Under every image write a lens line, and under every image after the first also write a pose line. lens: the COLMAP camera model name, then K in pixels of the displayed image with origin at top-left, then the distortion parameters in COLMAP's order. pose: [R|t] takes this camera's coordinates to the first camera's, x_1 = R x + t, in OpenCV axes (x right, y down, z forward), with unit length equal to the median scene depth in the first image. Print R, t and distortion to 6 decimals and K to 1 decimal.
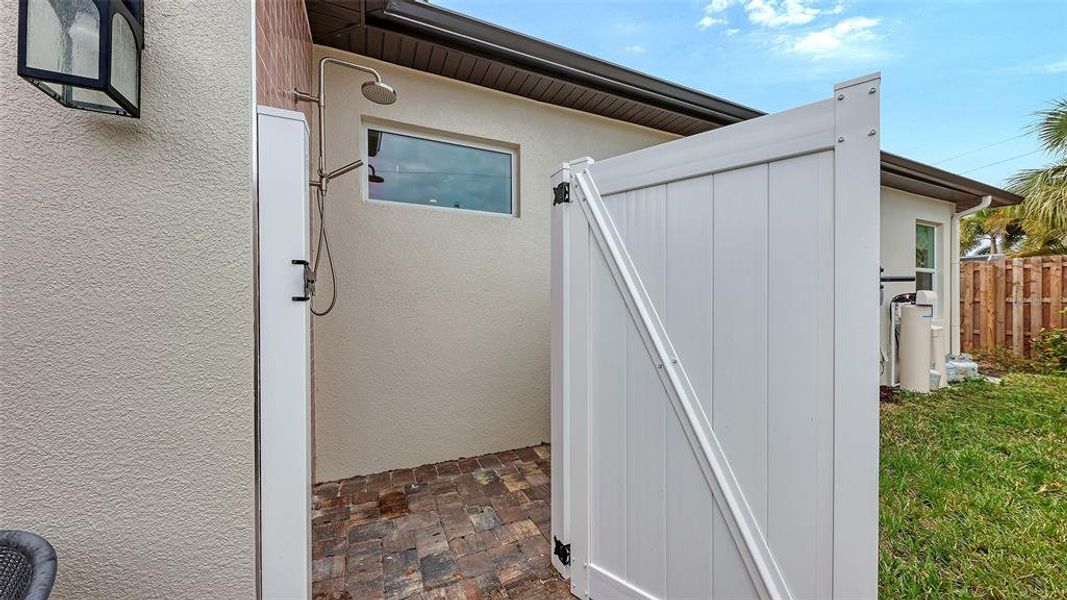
lens RADIAL K [[375.1, 0, 535.4], [0, 375.1, 304.4], [0, 0, 1]] dist [0.002405, -0.001547]
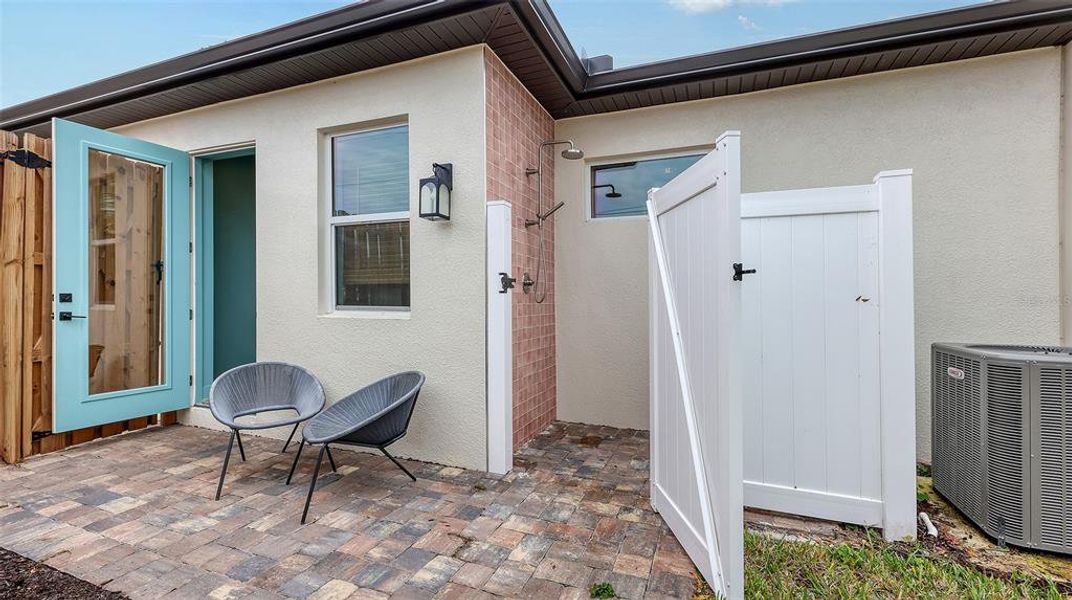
lens RADIAL K [[456.0, 0, 538.3], [0, 456.0, 305.9], [0, 0, 1]] dist [0.001441, -0.000222]
pose [[0.704933, 0.012973, -0.709155, 0.782244], [-0.007283, 0.999912, 0.011052, 0.020137], [0.709237, -0.002626, 0.704966, -0.372910]]
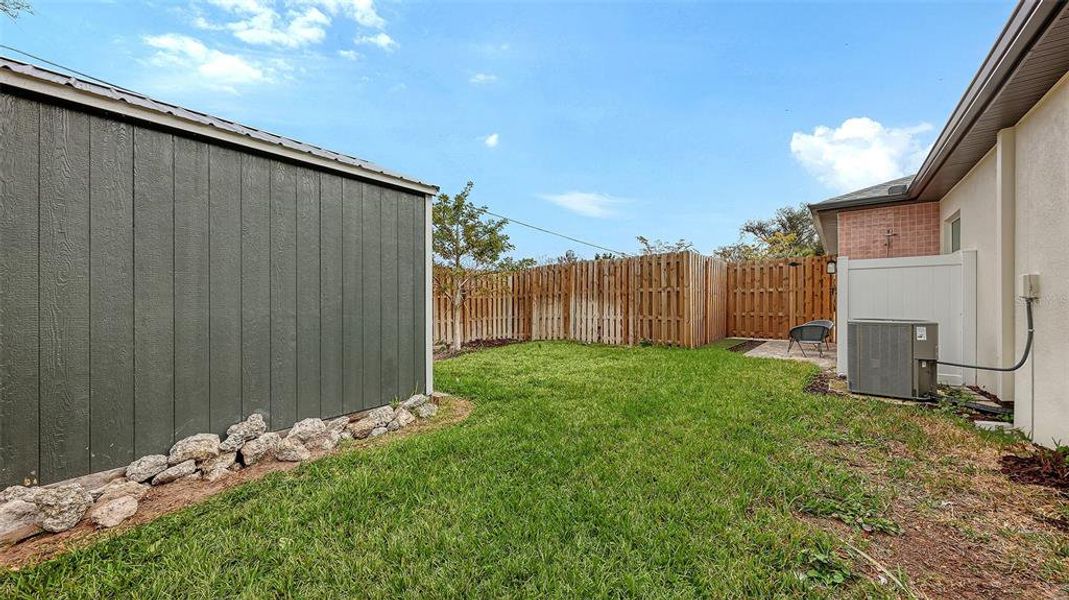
lens RADIAL K [[375.8, 0, 539.4], [0, 375.8, 303.9], [0, 0, 1]] dist [0.002405, -0.001547]
pose [[-0.891306, 0.004665, -0.453379, 3.727495], [0.000335, 0.999954, 0.009632, 0.023122], [0.453403, 0.008434, -0.891266, 2.439006]]
